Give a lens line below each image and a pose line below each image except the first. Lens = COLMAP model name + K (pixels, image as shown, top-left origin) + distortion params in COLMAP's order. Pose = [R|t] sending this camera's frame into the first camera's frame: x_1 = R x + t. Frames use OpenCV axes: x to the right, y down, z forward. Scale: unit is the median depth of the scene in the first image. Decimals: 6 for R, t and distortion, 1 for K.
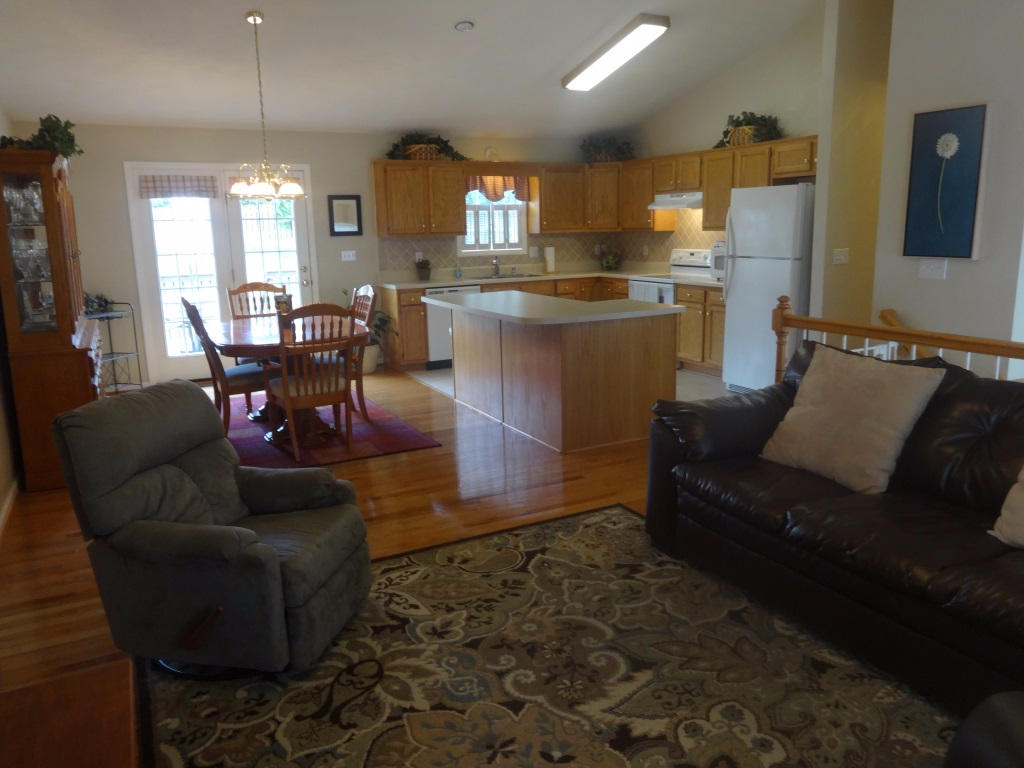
lens RADIAL K [[760.8, 0, 521.4], [0, 760.8, 379.7], [0, 0, 1]] dist [-0.009636, 0.005177]
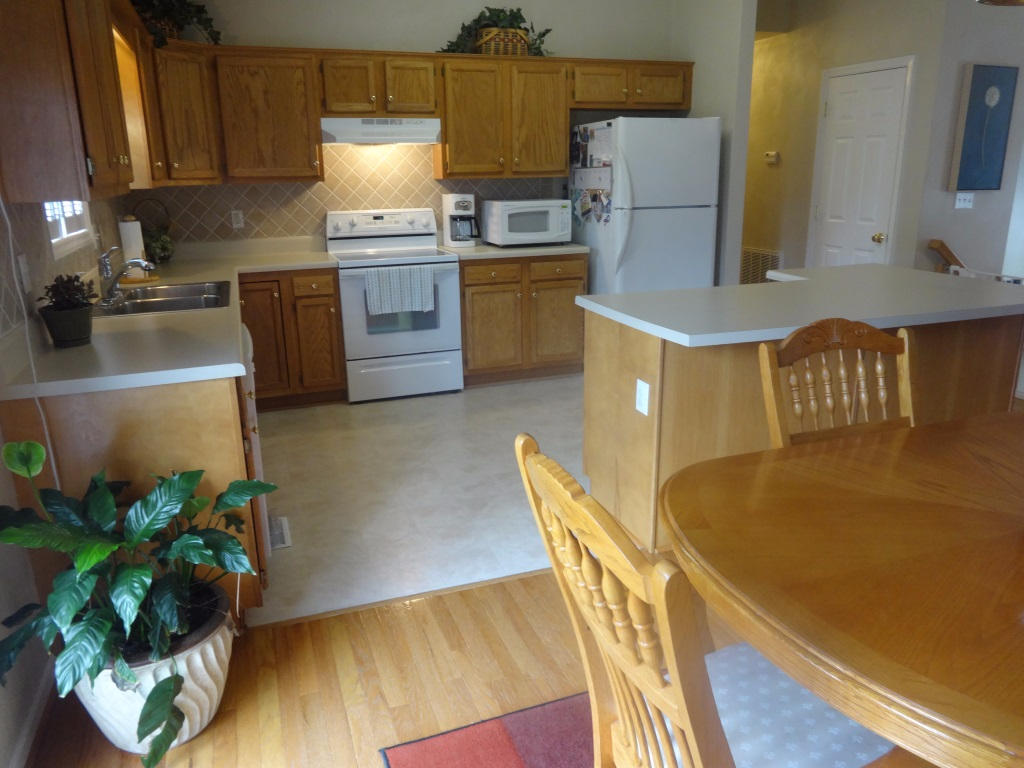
lens RADIAL K [[760.8, 0, 527.0], [0, 760.8, 377.8], [0, 0, 1]] dist [-0.009636, 0.005177]
pose [[0.131045, -0.247222, 0.960056, -0.479877], [0.210503, 0.953264, 0.216740, -0.176093], [-0.968770, 0.173692, 0.176962, 0.934016]]
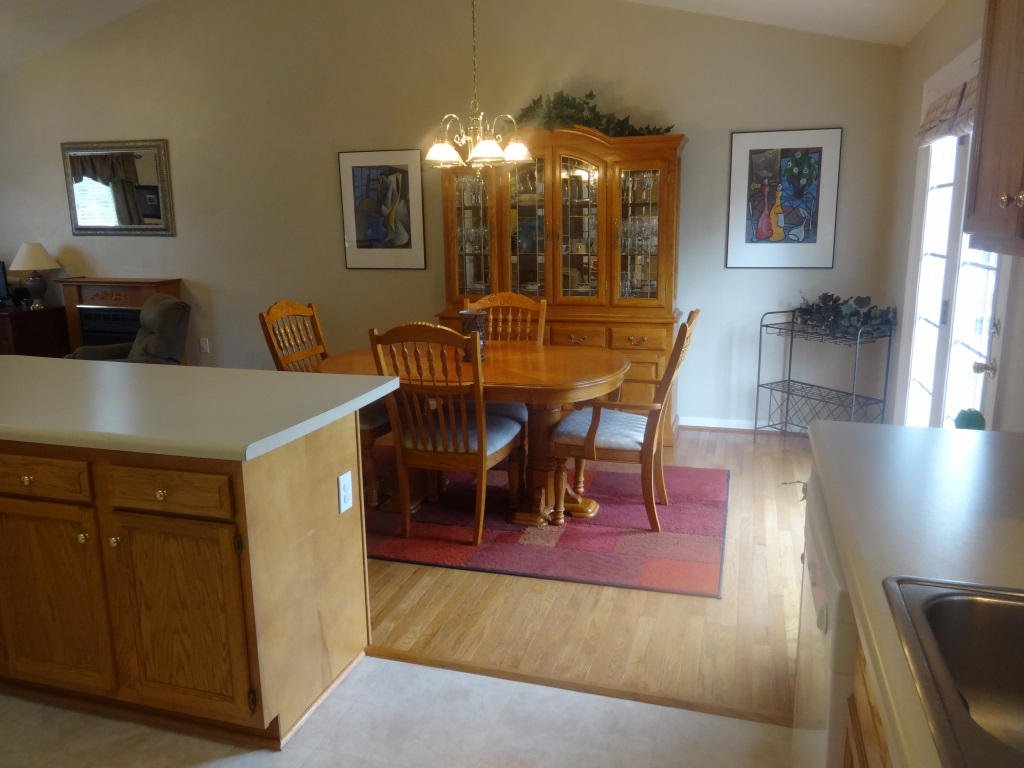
lens RADIAL K [[760.8, 0, 518.1], [0, 760.8, 380.4], [0, 0, 1]] dist [-0.009636, 0.005177]
pose [[-0.703506, 0.170400, -0.689959, 0.107980], [-0.122854, 0.927056, 0.354222, -0.246369], [0.699990, 0.333961, -0.631256, 1.212539]]
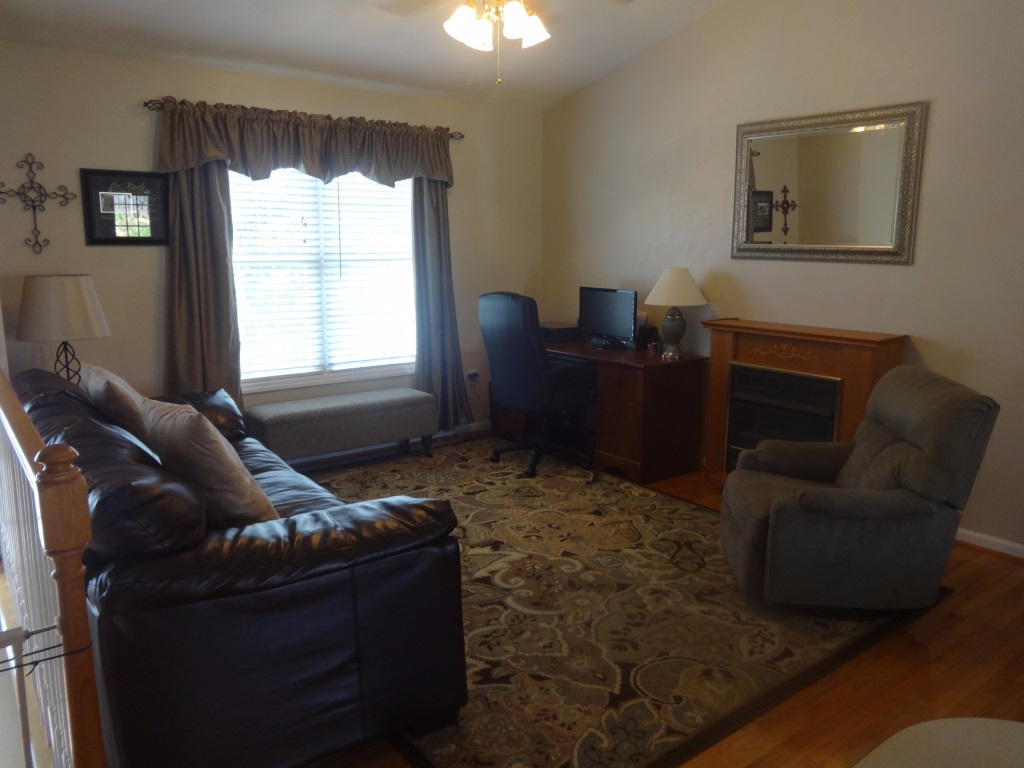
lens RADIAL K [[760.8, 0, 516.9], [0, 760.8, 379.5], [0, 0, 1]] dist [-0.009636, 0.005177]
pose [[-0.985661, 0.047663, -0.161868, 0.109414], [-0.016427, 0.927617, 0.373172, -0.154688], [0.167938, 0.370480, -0.913533, 0.768722]]
